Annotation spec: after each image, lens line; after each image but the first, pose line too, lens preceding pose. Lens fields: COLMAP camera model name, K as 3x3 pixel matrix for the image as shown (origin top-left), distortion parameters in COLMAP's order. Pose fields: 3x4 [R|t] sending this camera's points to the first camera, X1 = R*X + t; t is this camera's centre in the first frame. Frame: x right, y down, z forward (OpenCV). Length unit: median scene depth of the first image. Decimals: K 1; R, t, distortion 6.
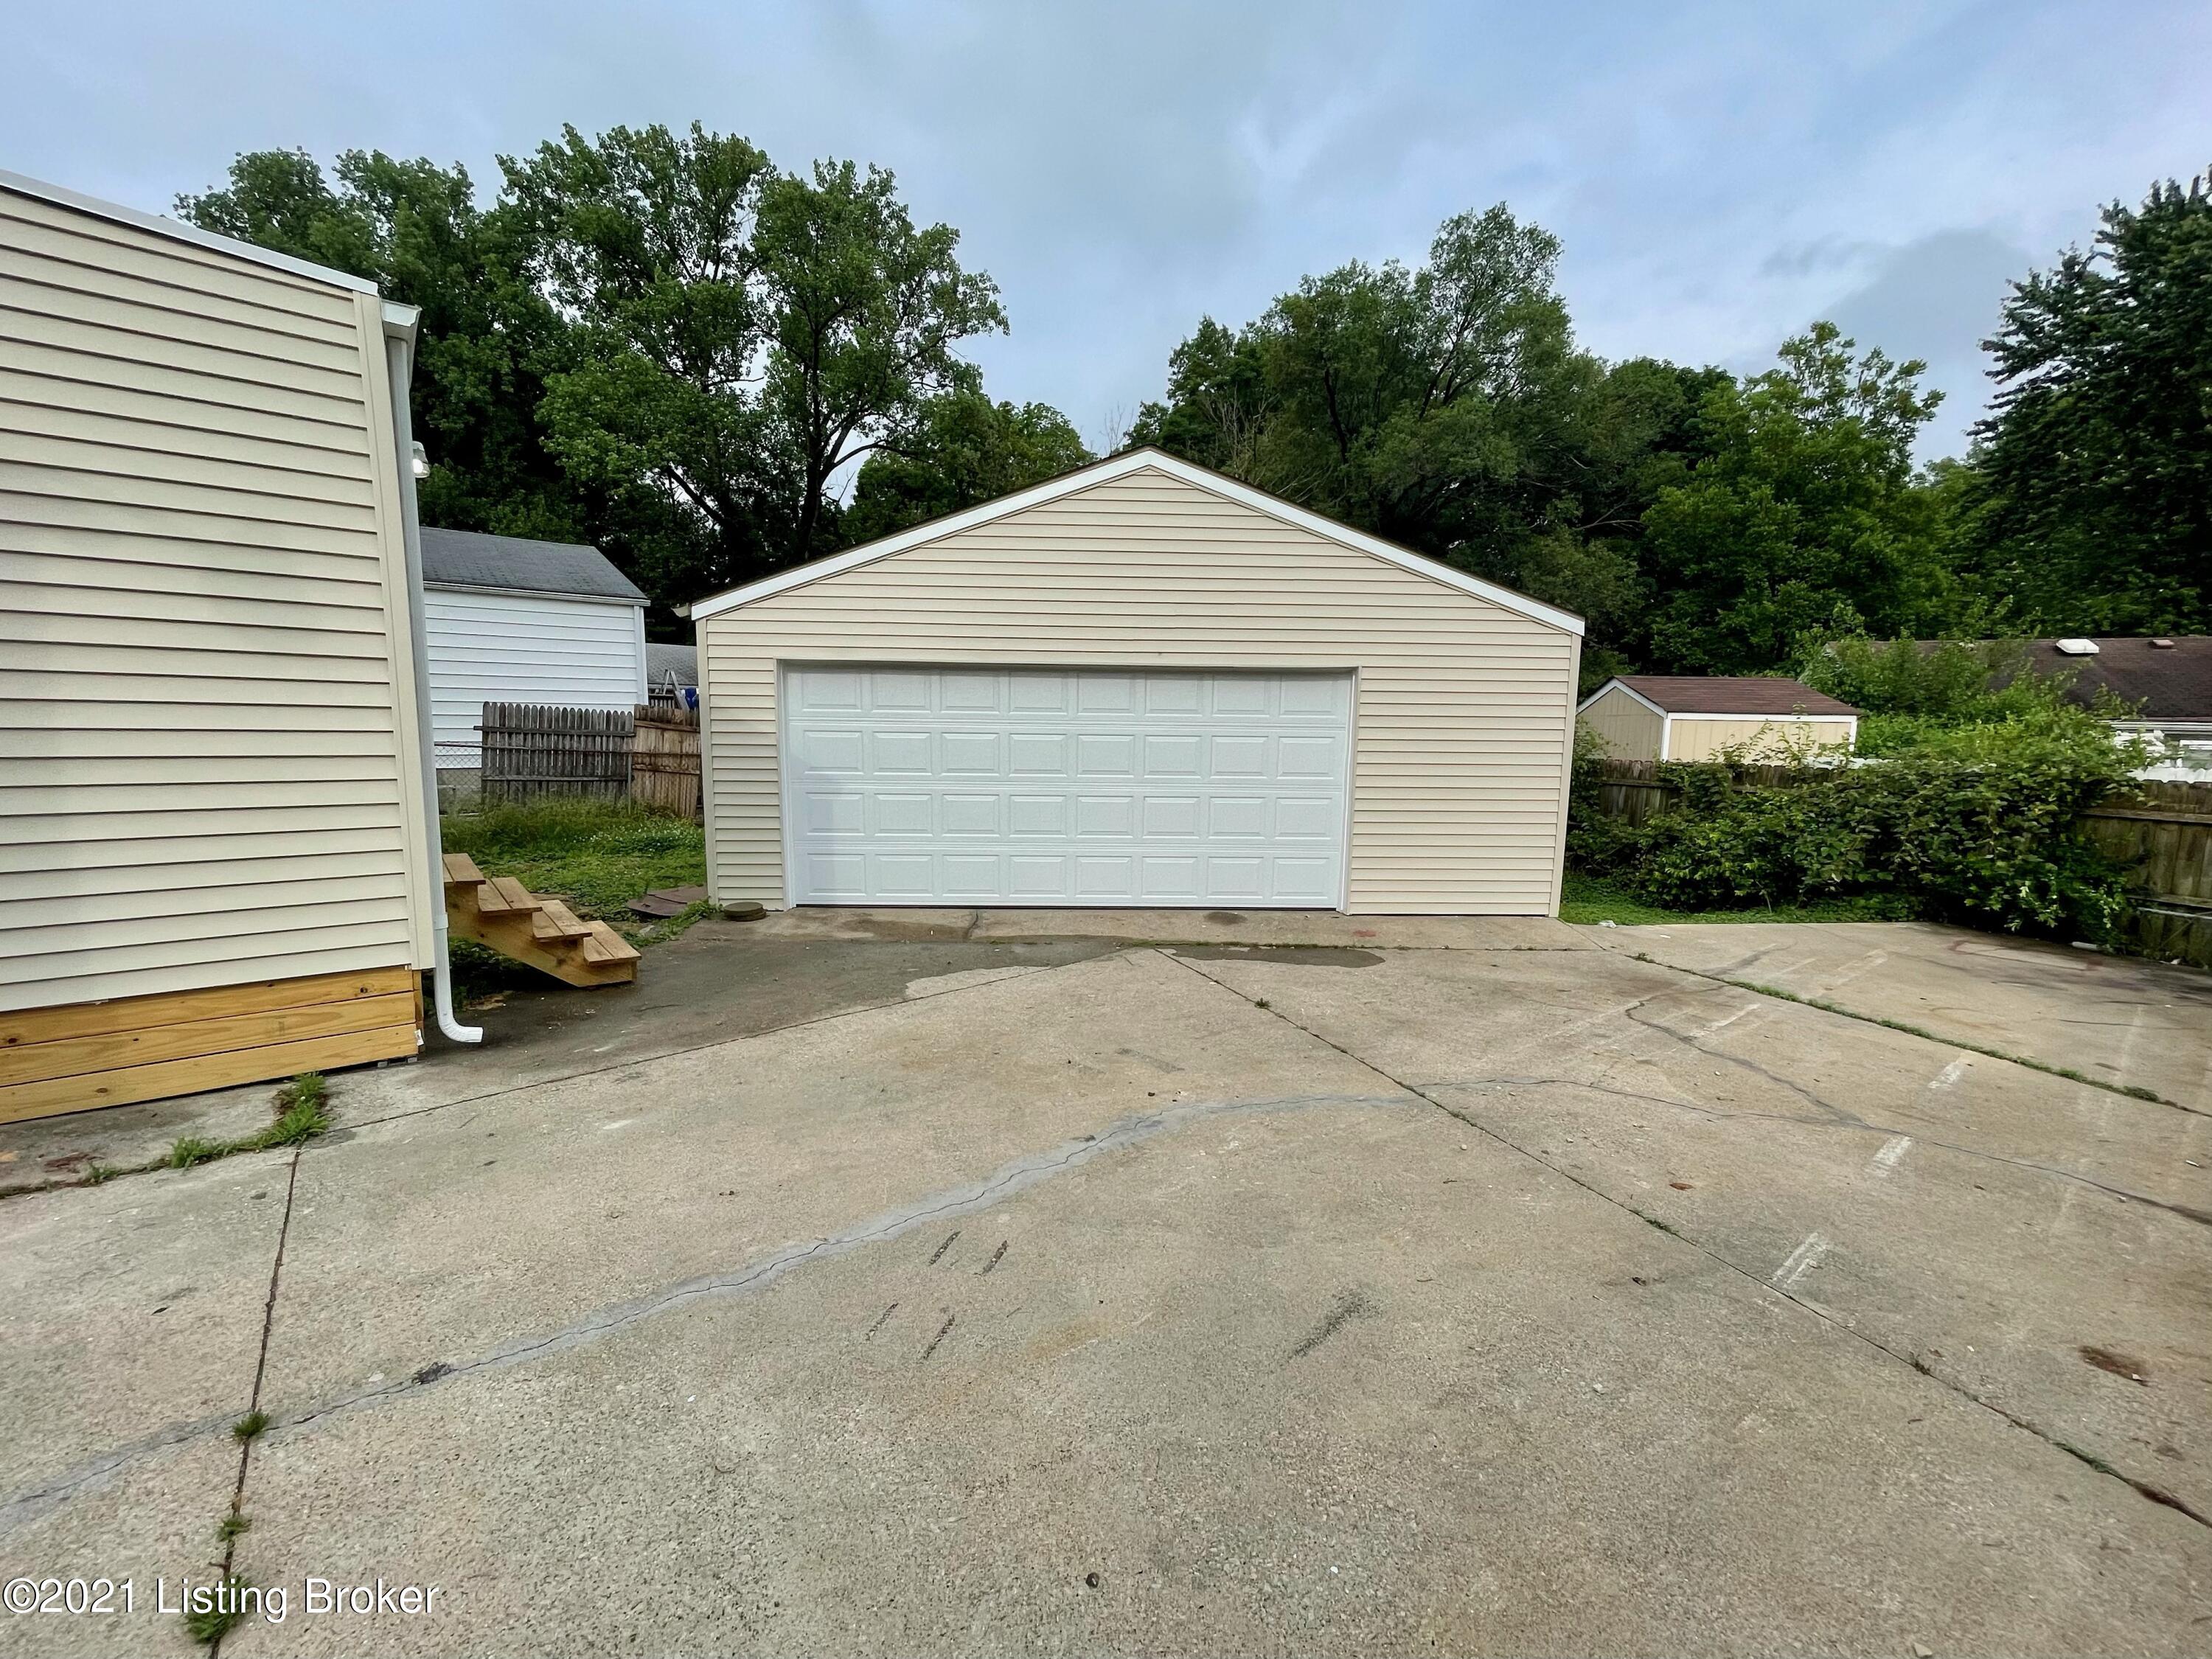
lens RADIAL K [[869.1, 0, 1106.0], [0, 869.1, 829.5], [0, 0, 1]] dist [0.011849, 0.000000]
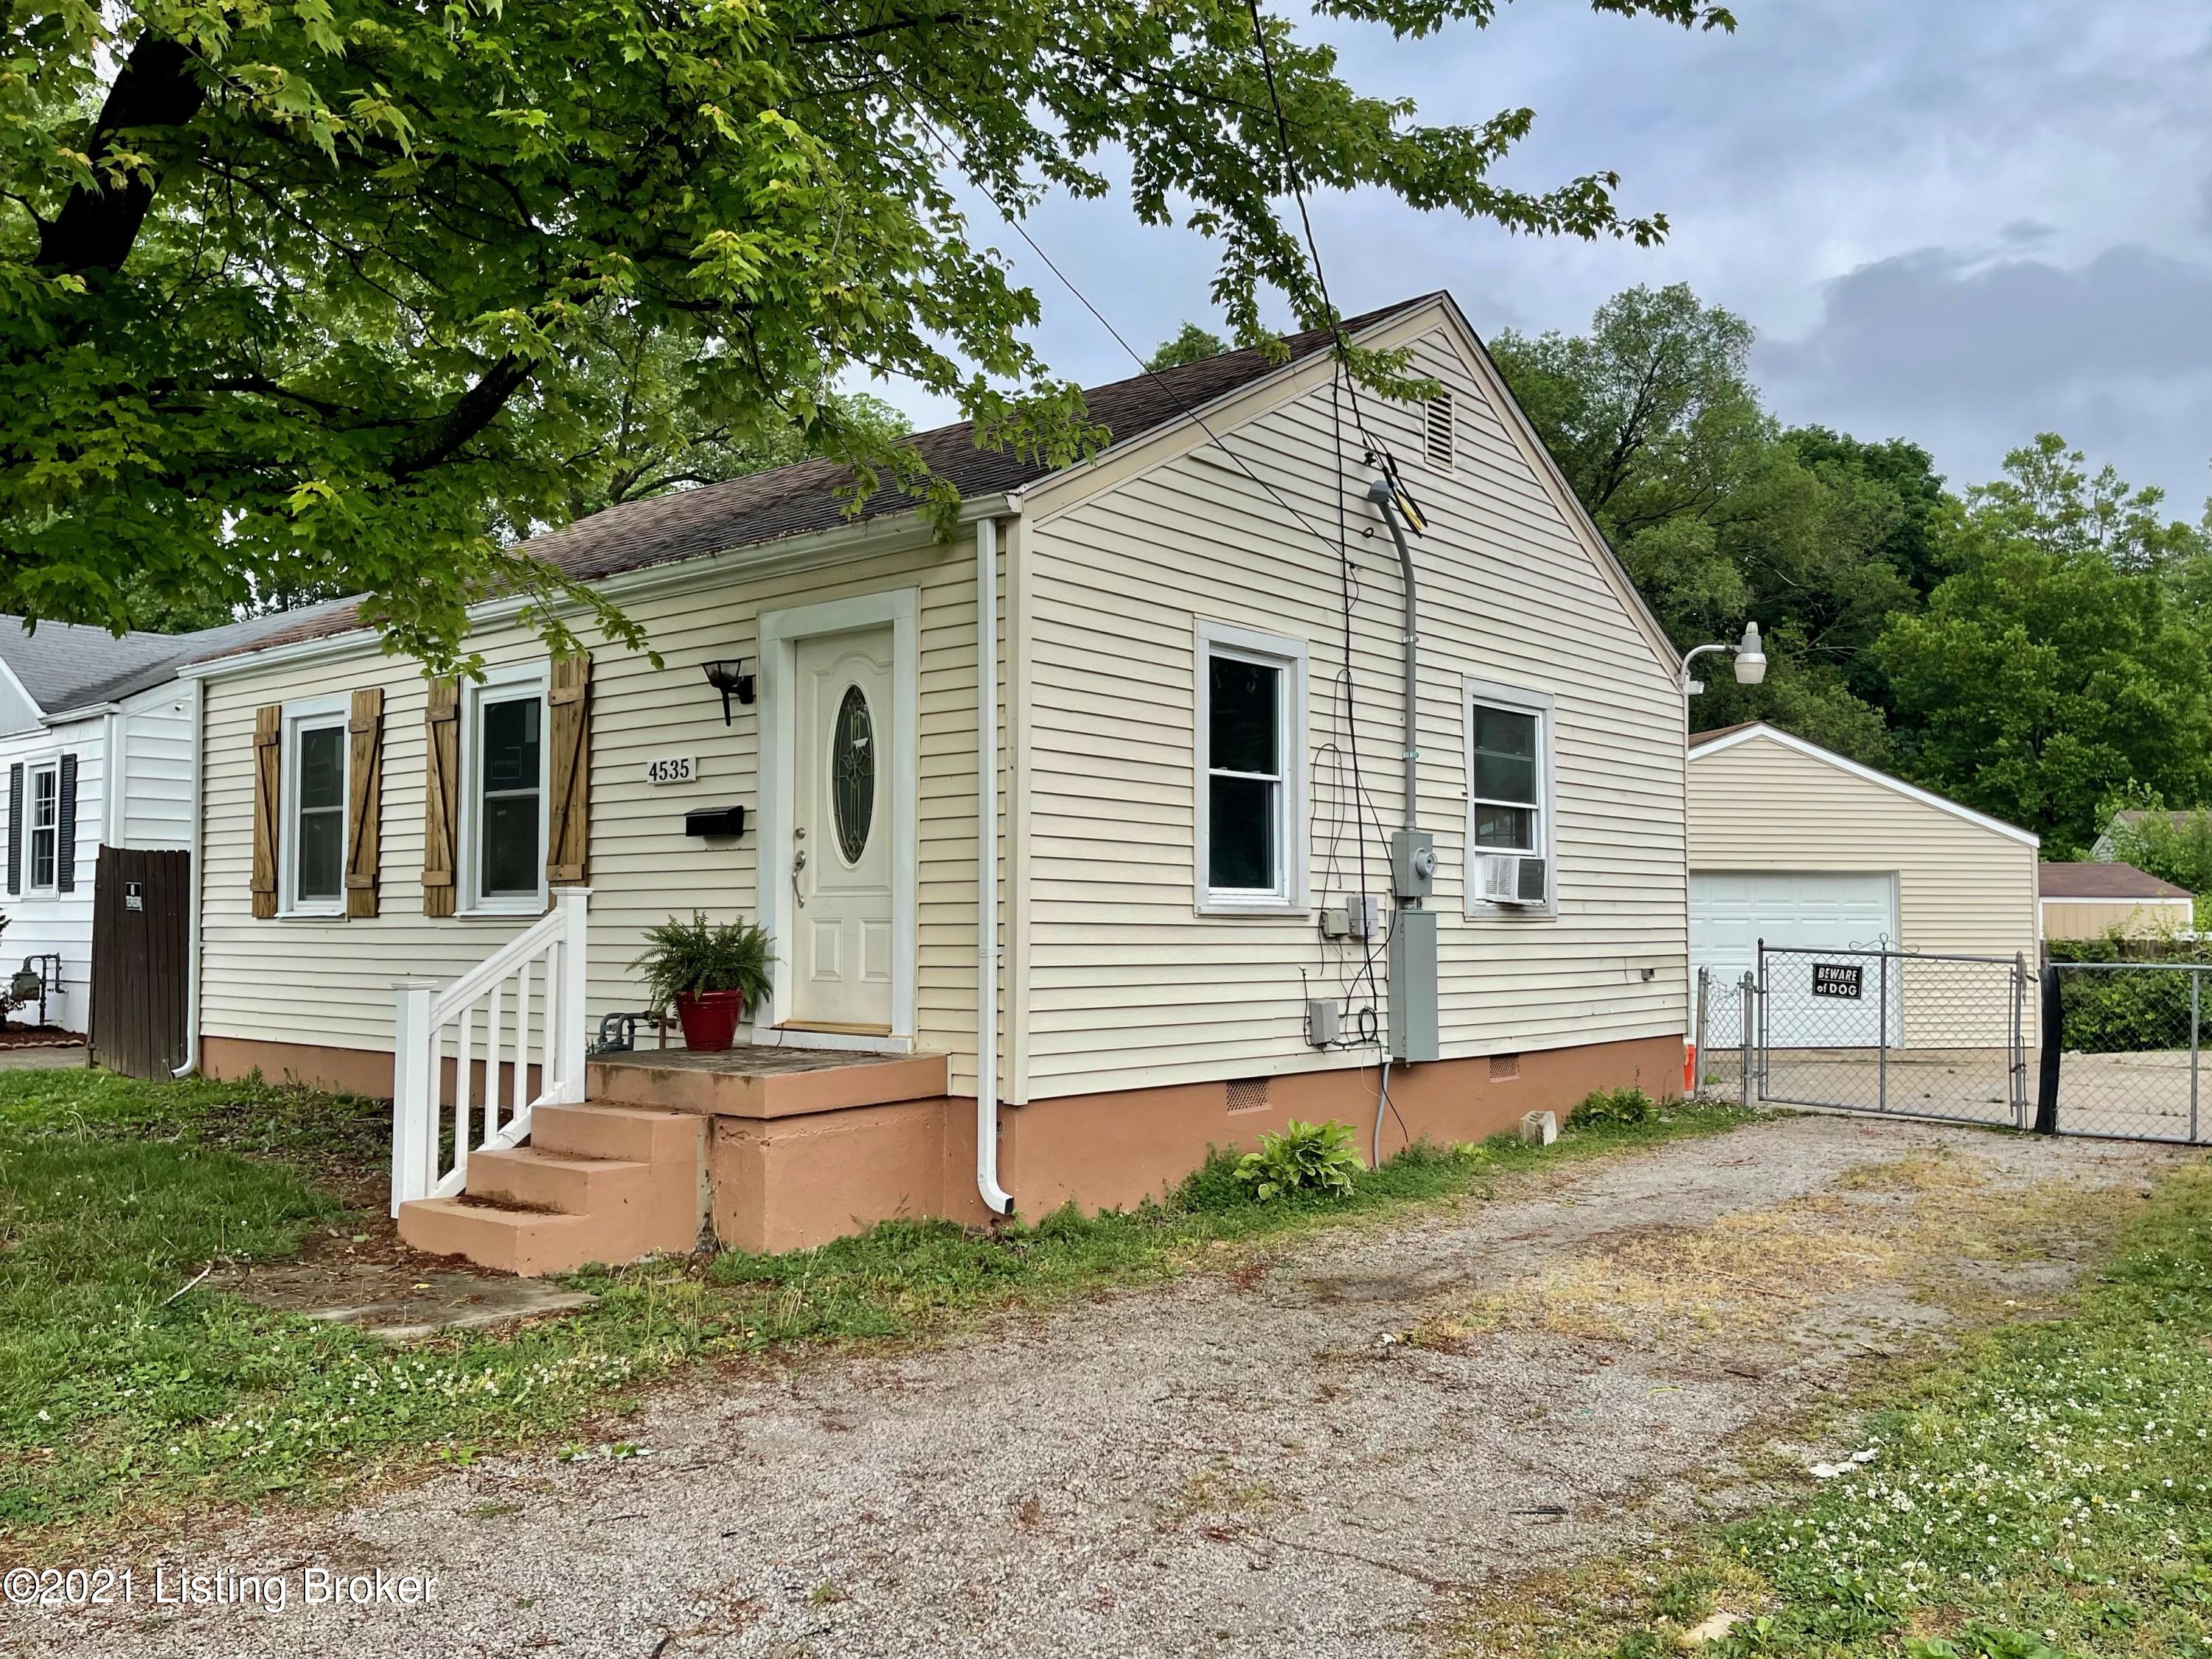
lens RADIAL K [[1756.2, 0, 1106.0], [0, 1756.2, 829.5], [0, 0, 1]] dist [0.053923, 0.001268]
pose [[0.979820, -0.007641, 0.199735, -0.437778], [0.041760, 0.985043, -0.167174, 0.049654], [-0.195470, 0.172141, 0.965484, -0.436449]]
